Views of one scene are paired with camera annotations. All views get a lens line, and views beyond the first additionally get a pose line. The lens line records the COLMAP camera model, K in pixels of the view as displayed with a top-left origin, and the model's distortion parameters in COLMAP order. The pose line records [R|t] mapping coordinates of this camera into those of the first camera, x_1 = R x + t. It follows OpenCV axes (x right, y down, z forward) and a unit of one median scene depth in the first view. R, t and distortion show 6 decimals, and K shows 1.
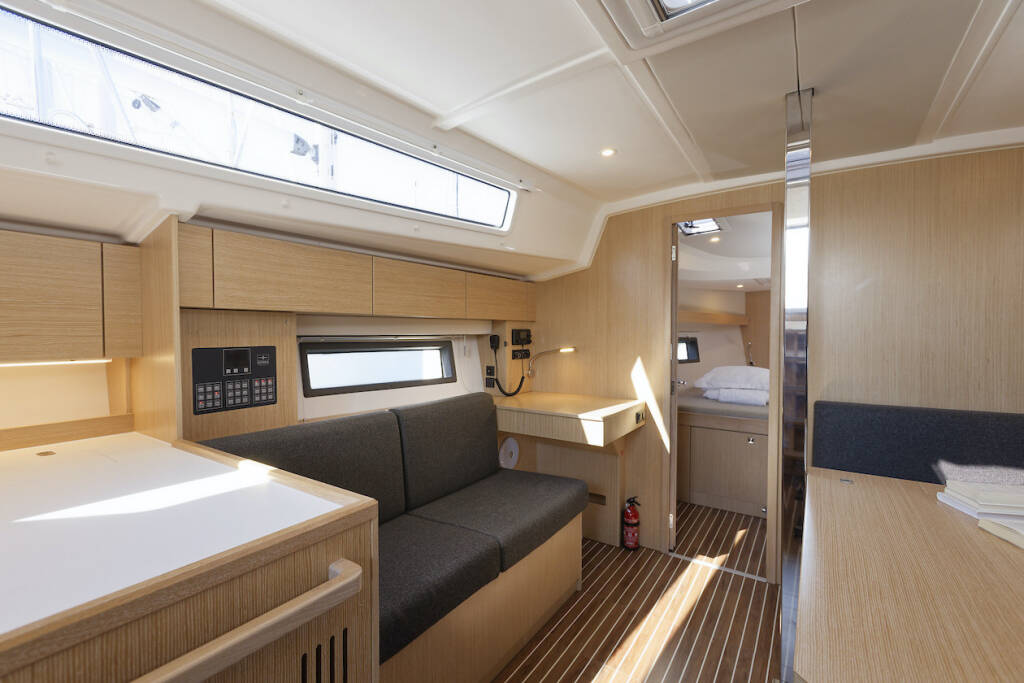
lens RADIAL K [[448.0, 0, 506.1], [0, 448.0, 341.5], [0, 0, 1]] dist [-0.014248, 0.007704]
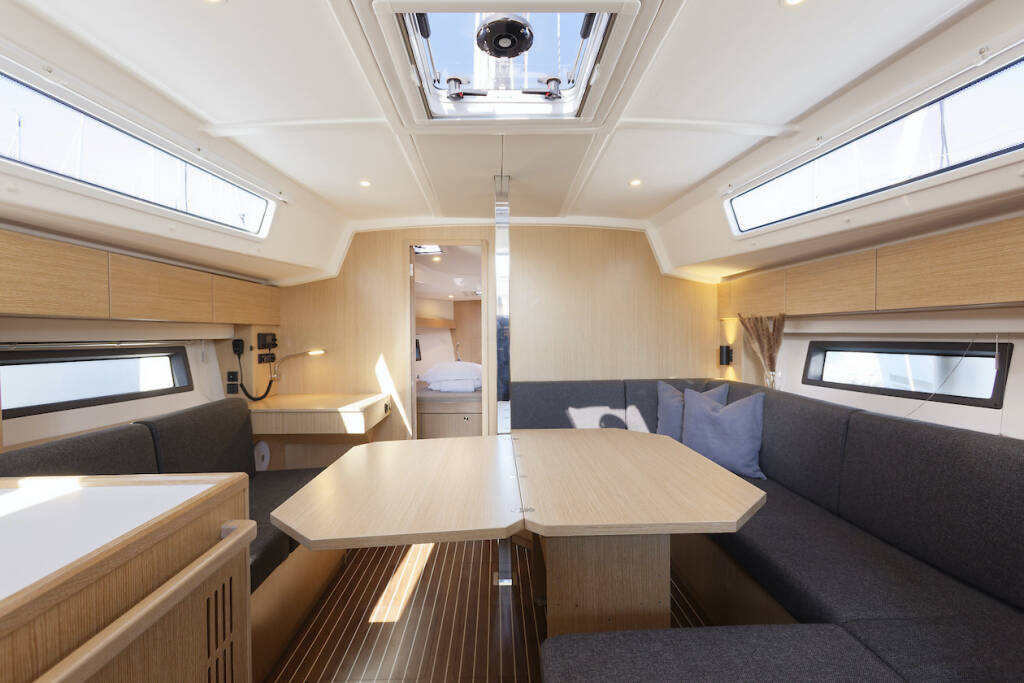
lens RADIAL K [[448.0, 0, 506.1], [0, 448.0, 341.5], [0, 0, 1]] dist [-0.014248, 0.007704]
pose [[0.808424, -0.016027, 0.588383, -0.140121], [0.019614, 0.999808, 0.000284, 0.001601], [-0.588274, 0.011310, 0.808583, -0.138811]]
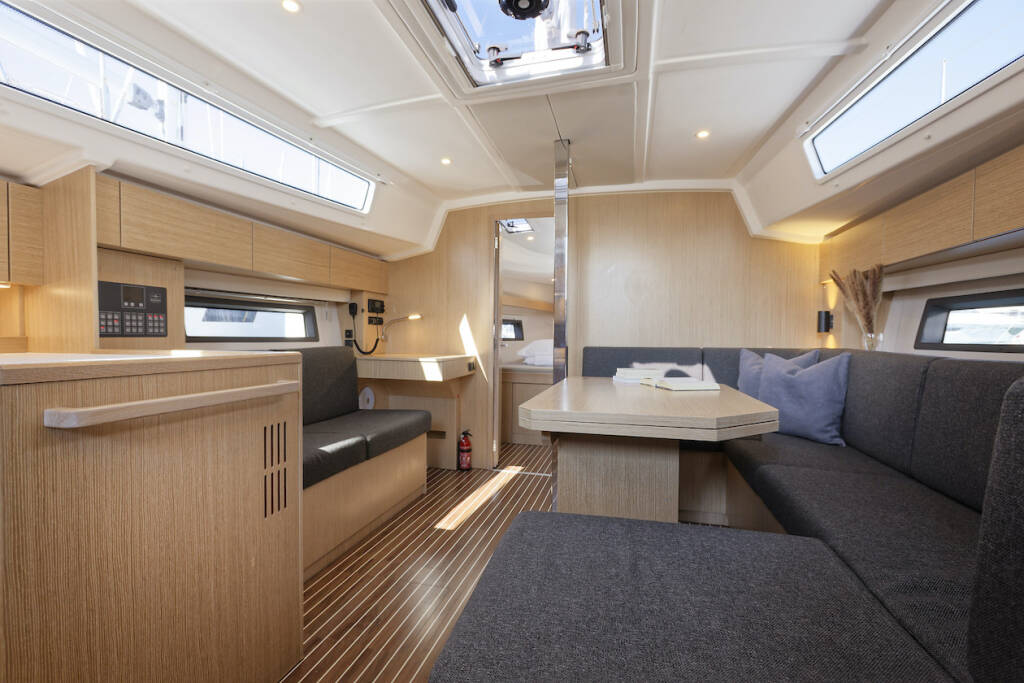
lens RADIAL K [[448.9, 0, 505.7], [0, 448.9, 345.2], [0, 0, 1]] dist [-0.013326, 0.007407]
pose [[0.943997, 0.001423, 0.329952, -0.039147], [-0.001981, 0.999997, 0.001356, 0.105617], [-0.329949, -0.001934, 0.943997, -0.274115]]
